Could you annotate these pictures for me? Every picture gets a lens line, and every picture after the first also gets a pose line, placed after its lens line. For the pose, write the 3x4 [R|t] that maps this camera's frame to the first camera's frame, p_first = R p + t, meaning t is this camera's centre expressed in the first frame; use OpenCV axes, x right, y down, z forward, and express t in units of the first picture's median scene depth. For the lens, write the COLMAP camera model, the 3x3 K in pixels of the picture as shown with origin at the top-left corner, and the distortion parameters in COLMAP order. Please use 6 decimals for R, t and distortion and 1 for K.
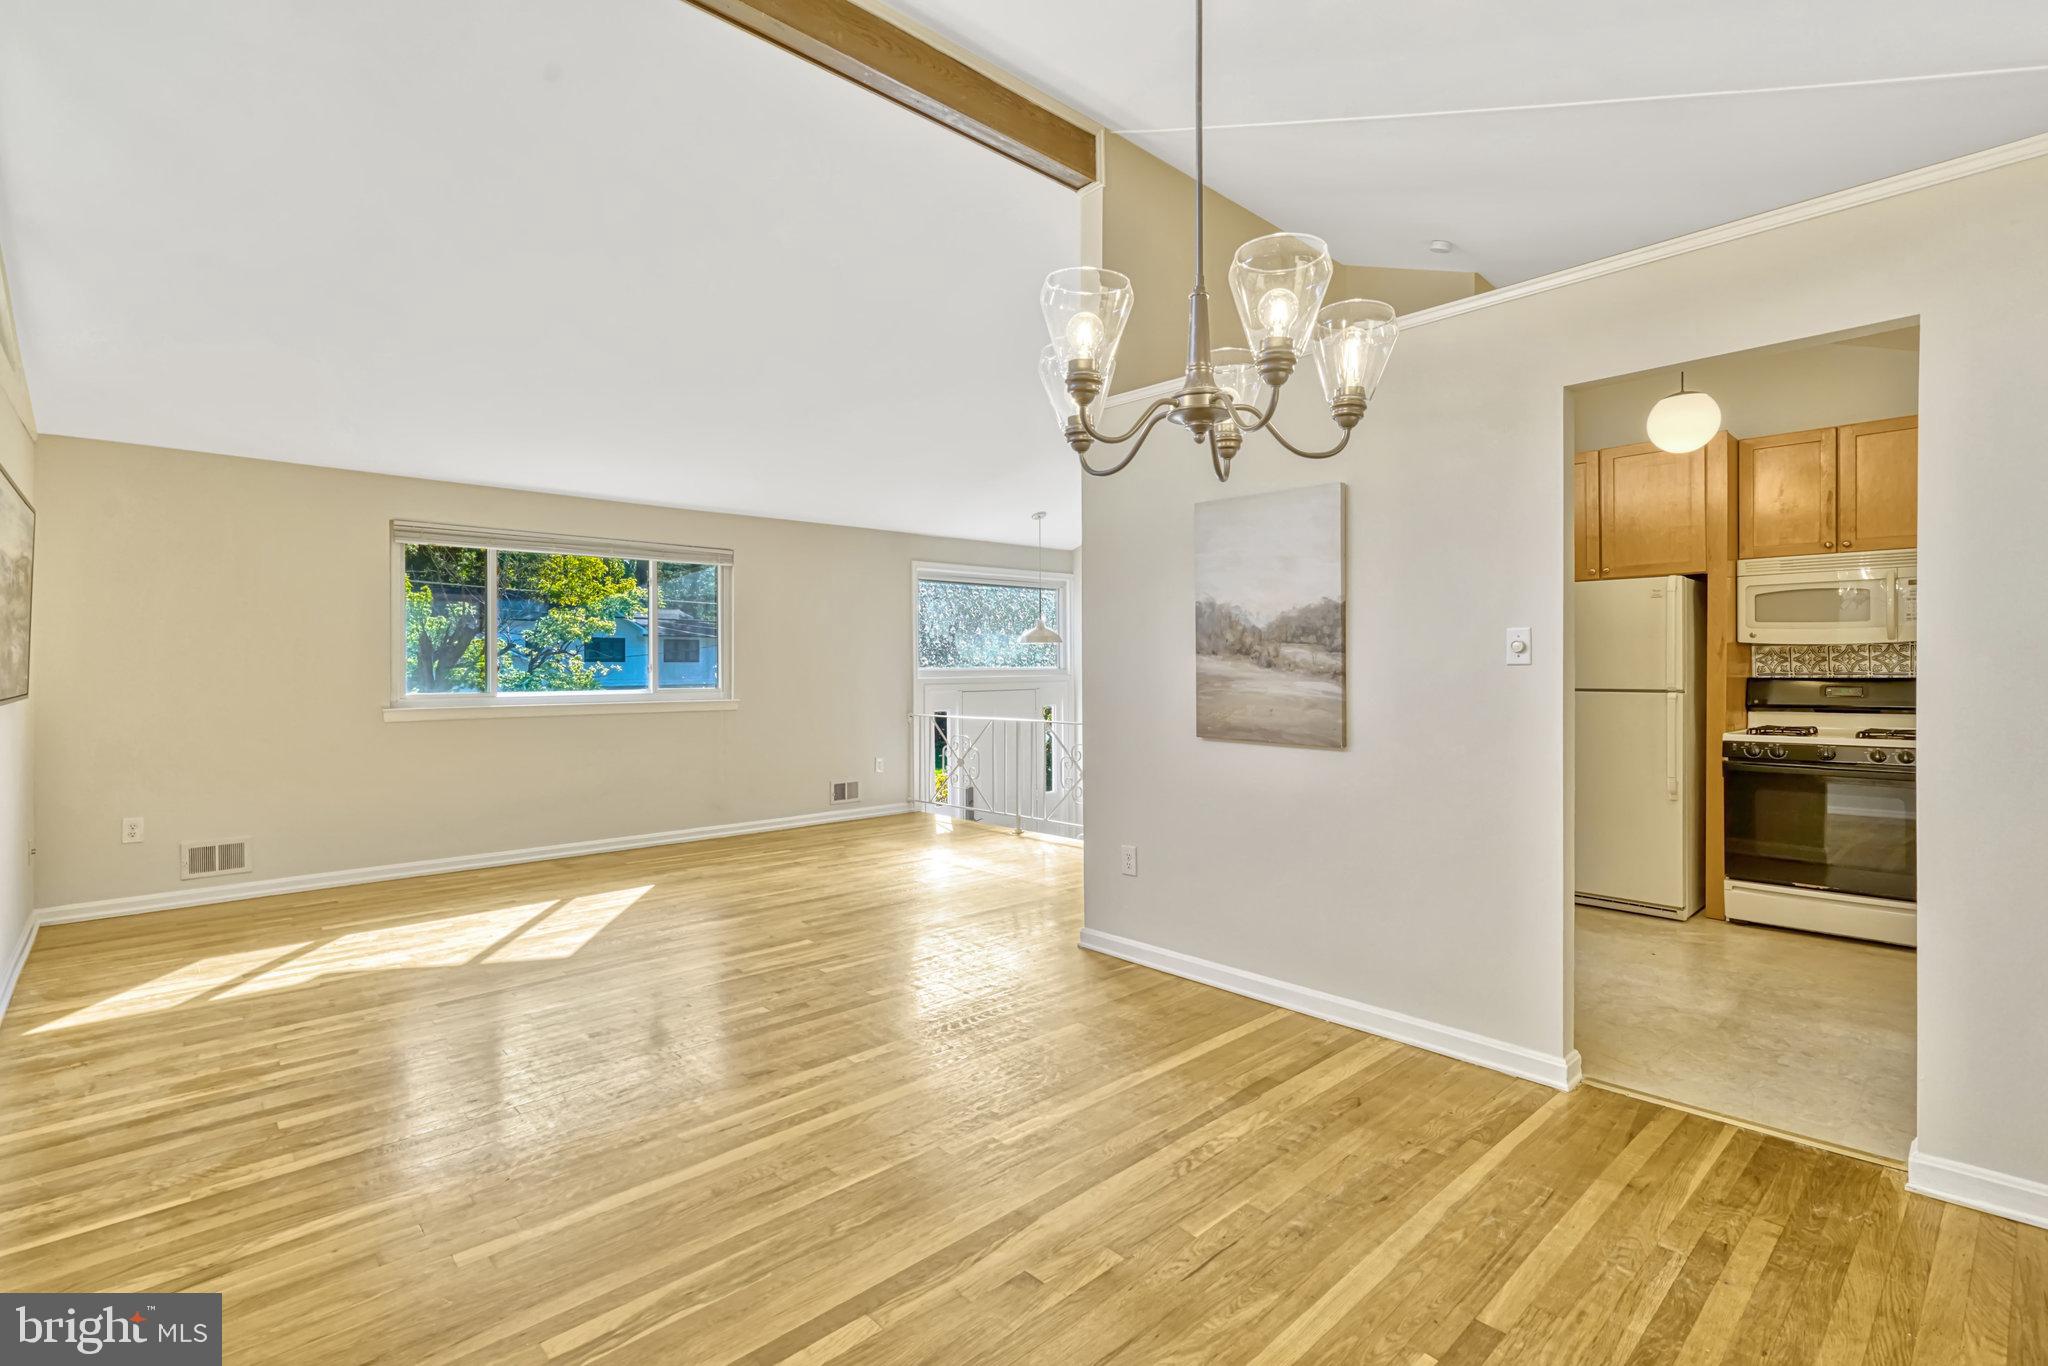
lens RADIAL K [[951.5, 0, 1014.0], [0, 951.5, 653.7], [0, 0, 1]] dist [-0.003304, -0.000055]
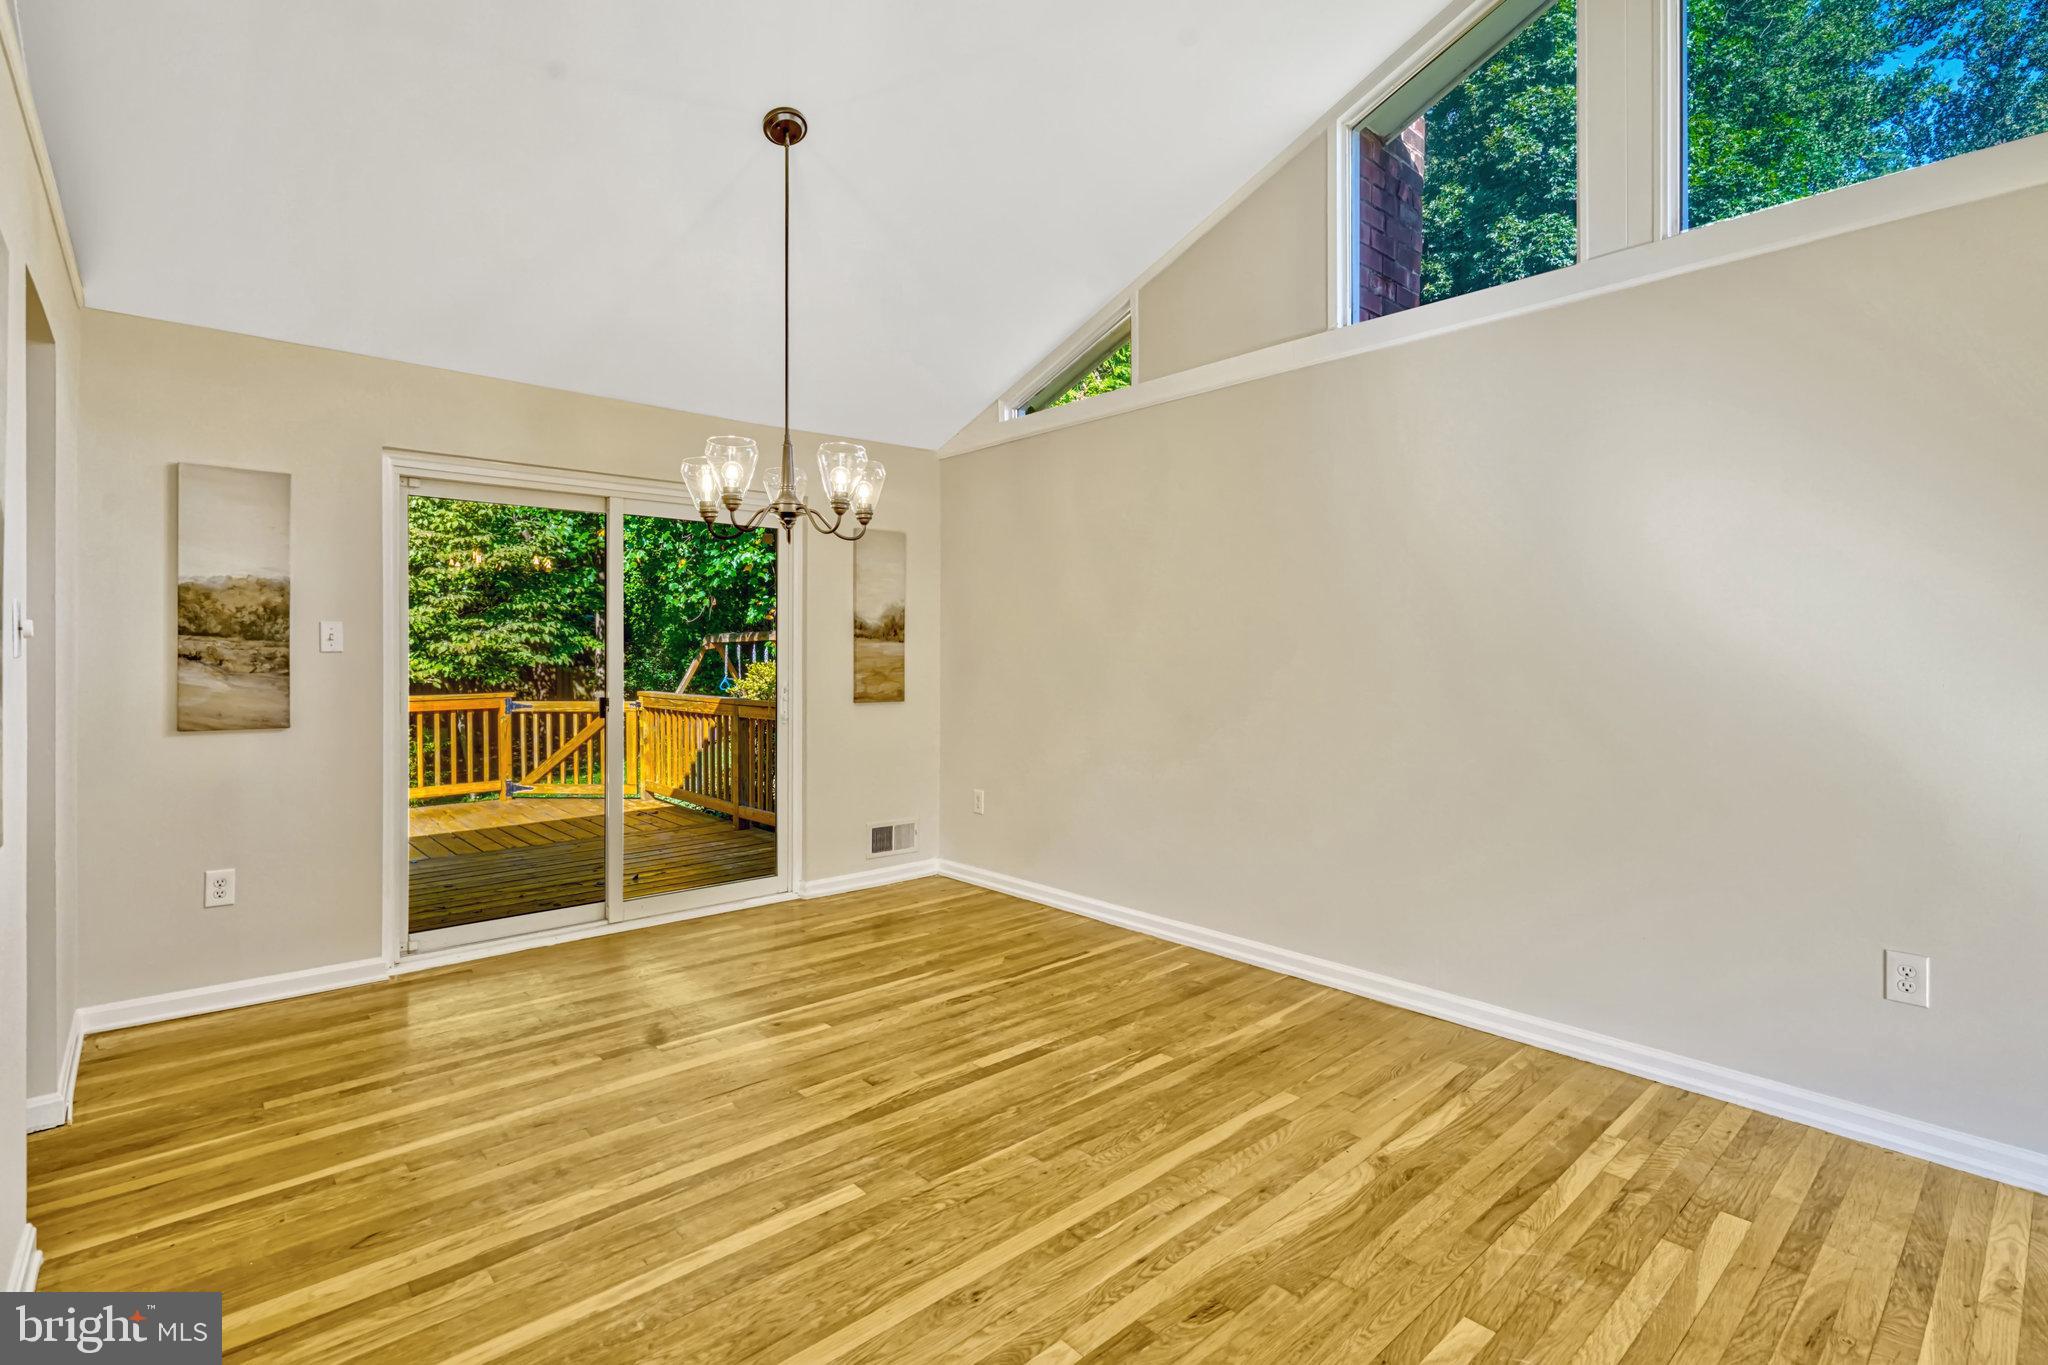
lens RADIAL K [[951.5, 0, 1014.0], [0, 951.5, 653.2], [0, 0, 1]] dist [-0.003304, -0.000055]
pose [[-0.999712, 0.002180, 0.023891, -0.136080], [0.001957, 0.999954, -0.009359, 0.014468], [-0.023911, -0.009310, -0.999671, 1.413298]]
